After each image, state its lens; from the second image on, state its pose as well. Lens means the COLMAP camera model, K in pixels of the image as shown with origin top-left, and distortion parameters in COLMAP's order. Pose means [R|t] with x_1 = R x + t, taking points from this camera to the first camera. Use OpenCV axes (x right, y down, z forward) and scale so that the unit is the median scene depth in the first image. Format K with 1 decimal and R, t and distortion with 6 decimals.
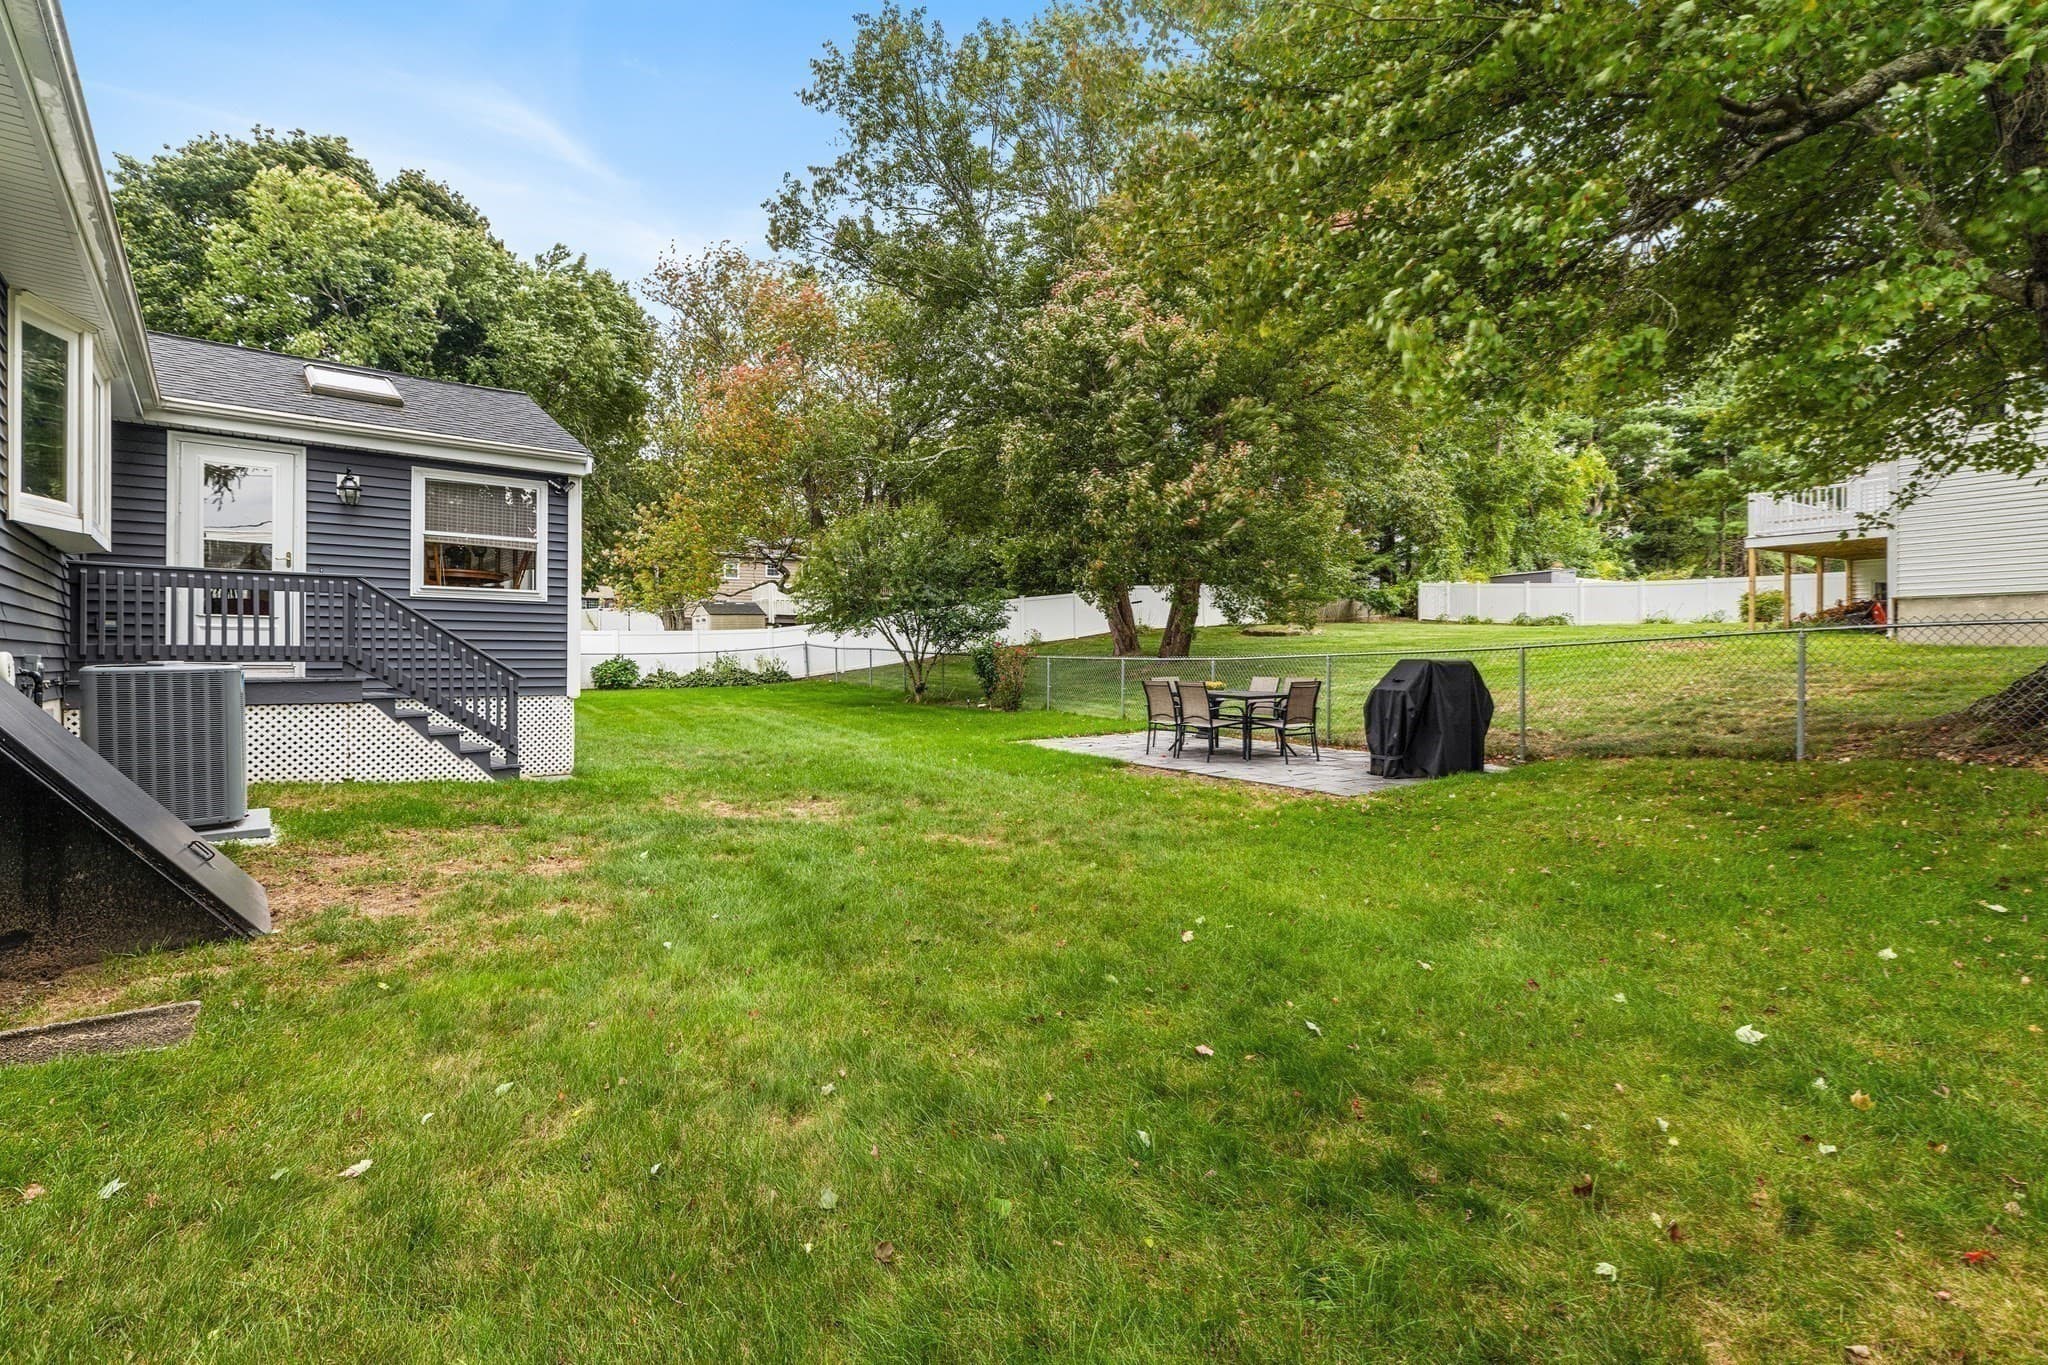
lens RADIAL K [[922.9, 0, 1019.0], [0, 922.9, 661.5], [0, 0, 1]] dist [0.004208, 0.000474]
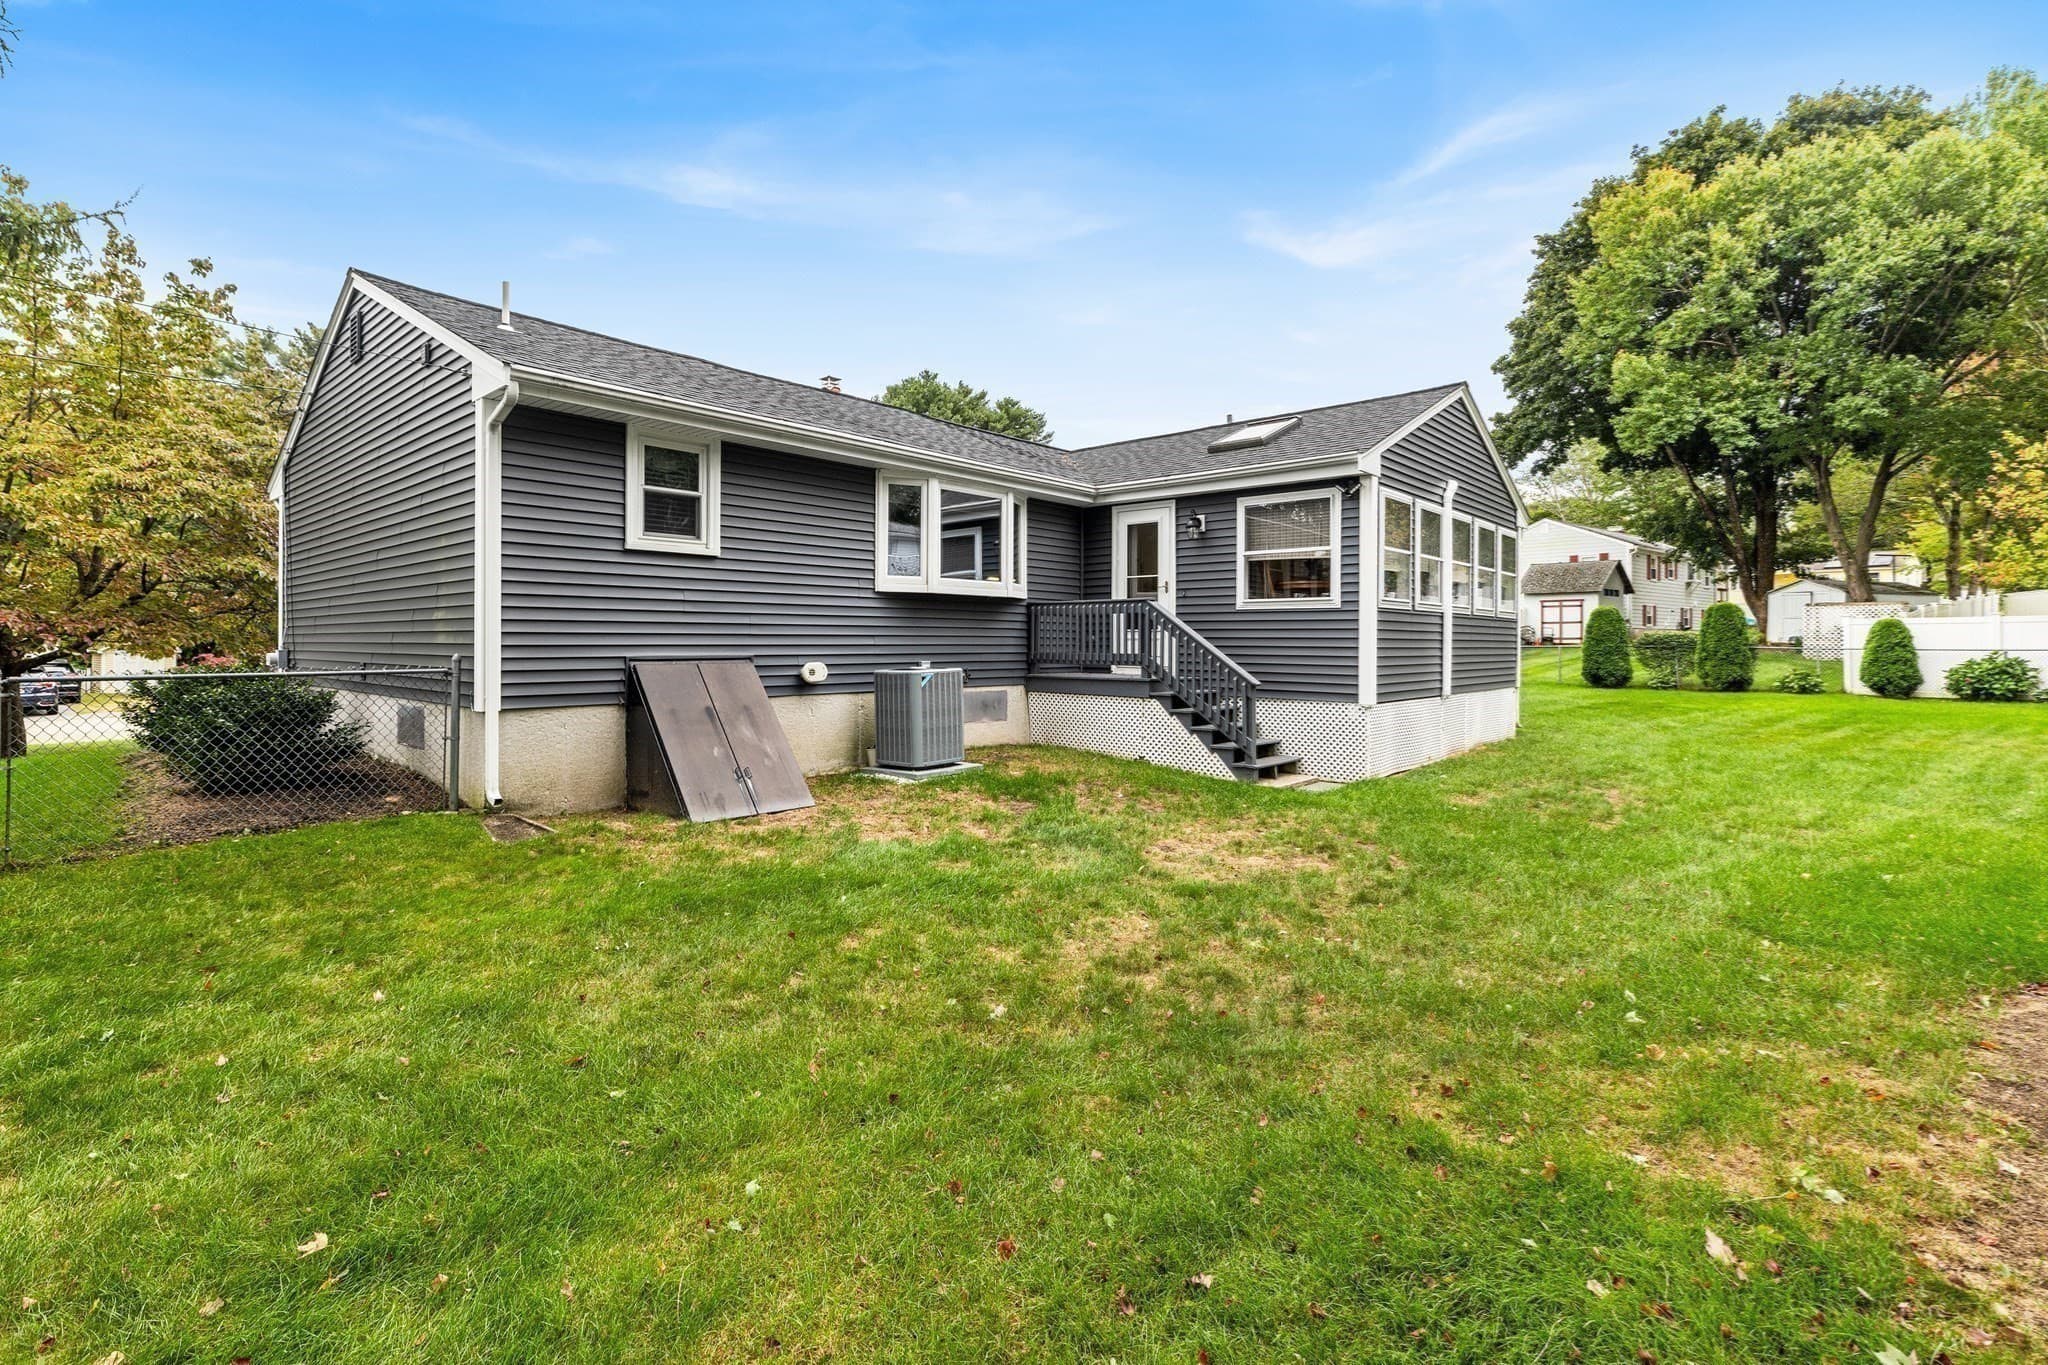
lens RADIAL K [[922.5, 0, 1022.1], [0, 922.5, 639.7], [0, 0, 1]] dist [0.002219, -0.000086]
pose [[0.132564, -0.002899, -0.991170, 0.420789], [-0.006571, 0.999971, -0.003804, -0.024130], [0.991153, 0.007017, 0.132542, 0.527123]]
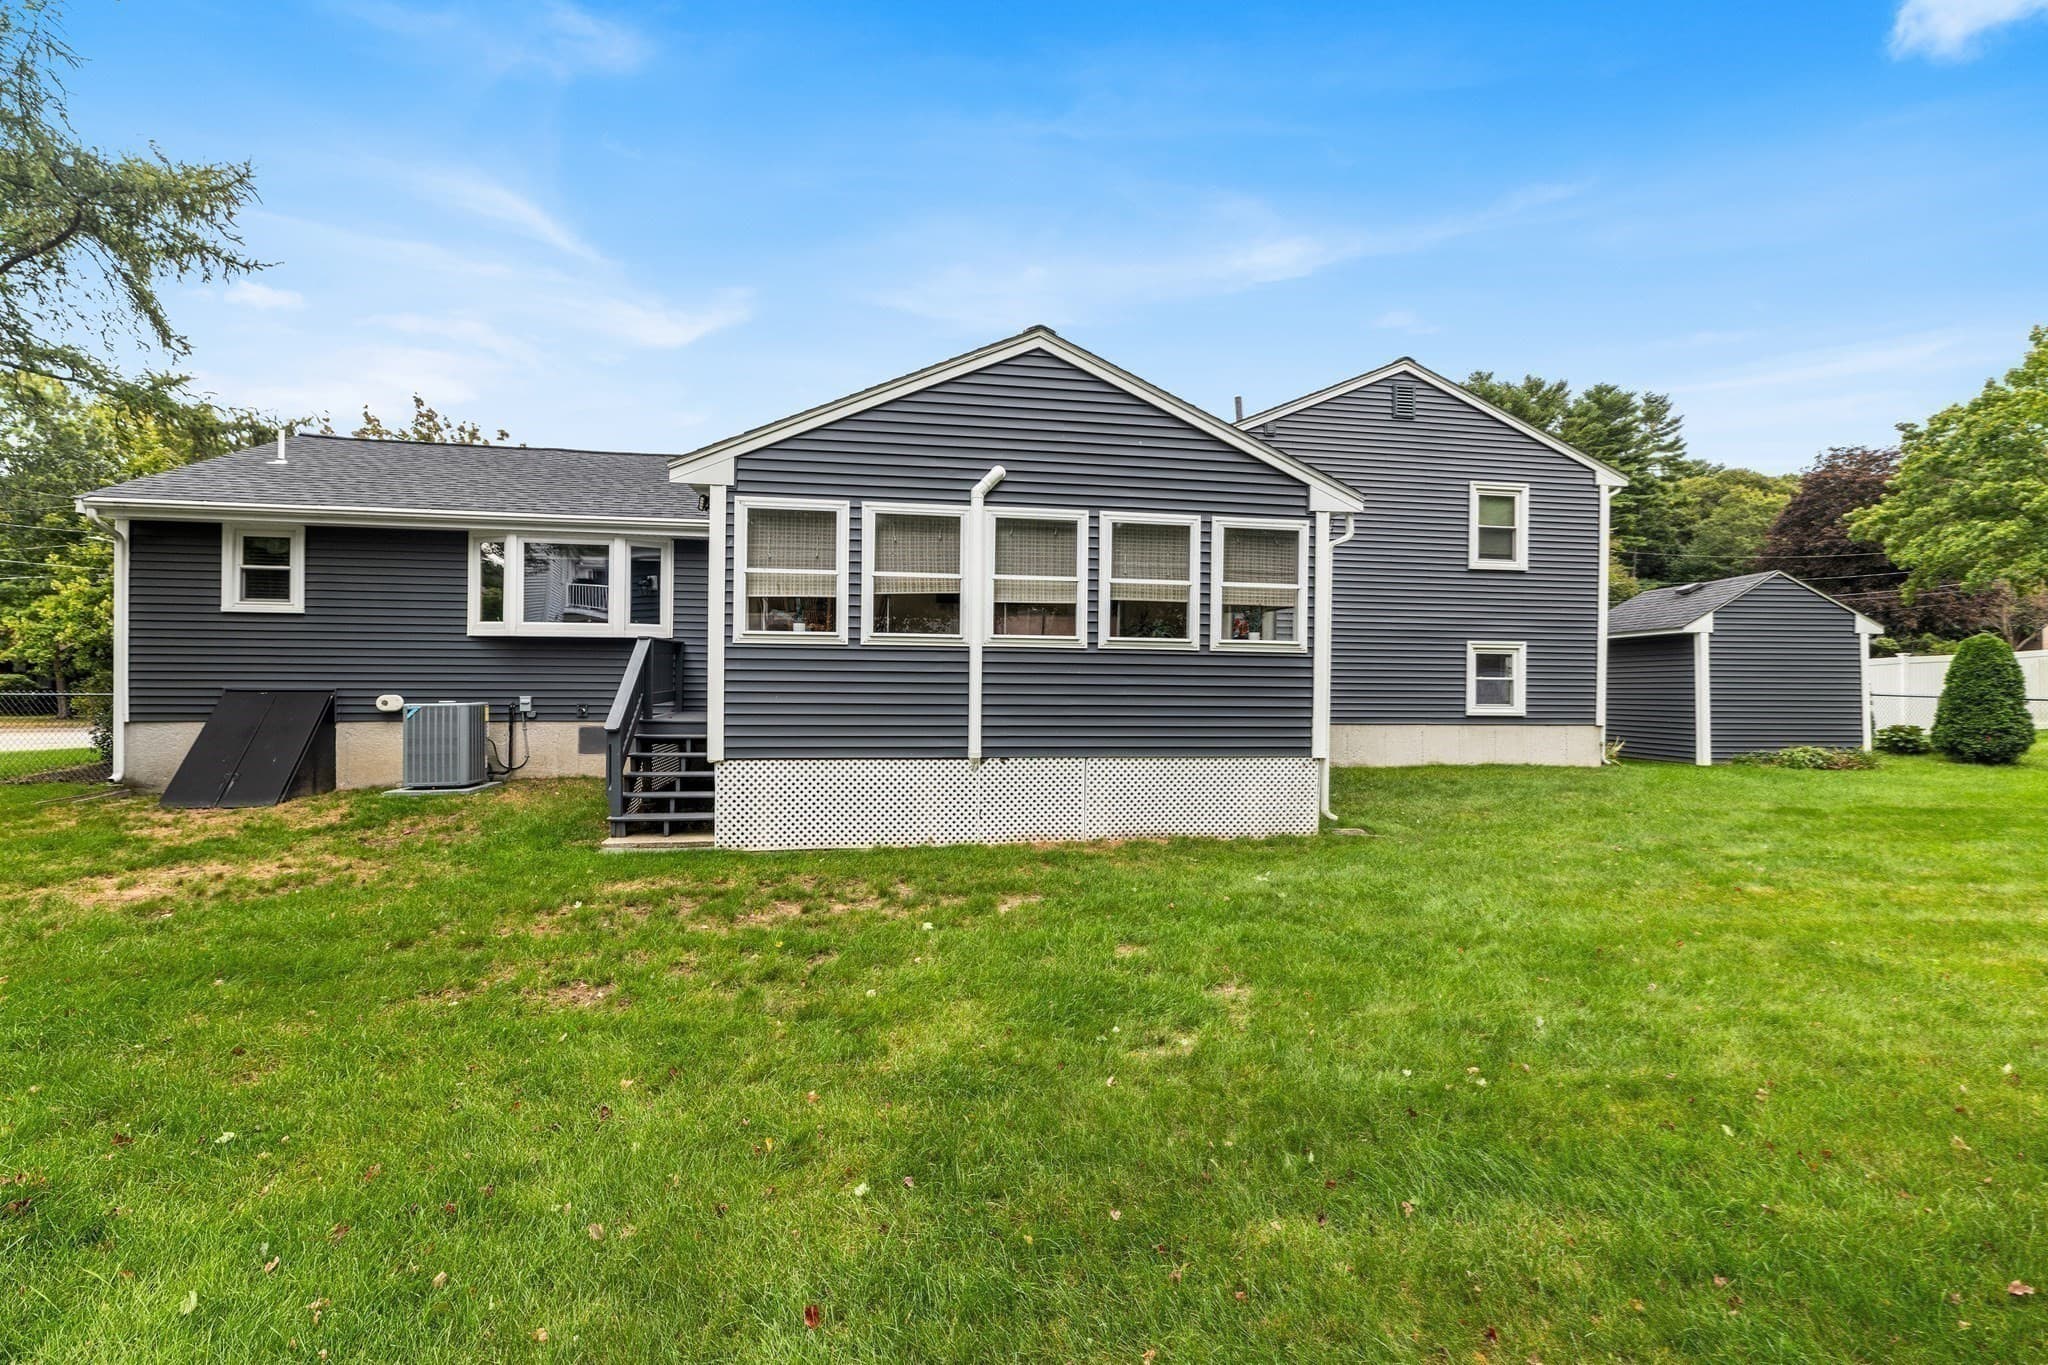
lens RADIAL K [[910.2, 0, 1032.1], [0, 910.2, 680.4], [0, 0, 1]] dist [0.002779, -0.000081]
pose [[-0.514545, 0.000652, -0.857463, 0.048955], [-0.013949, 0.999861, 0.009131, -0.042690], [0.857350, 0.016659, -0.514464, 1.666251]]
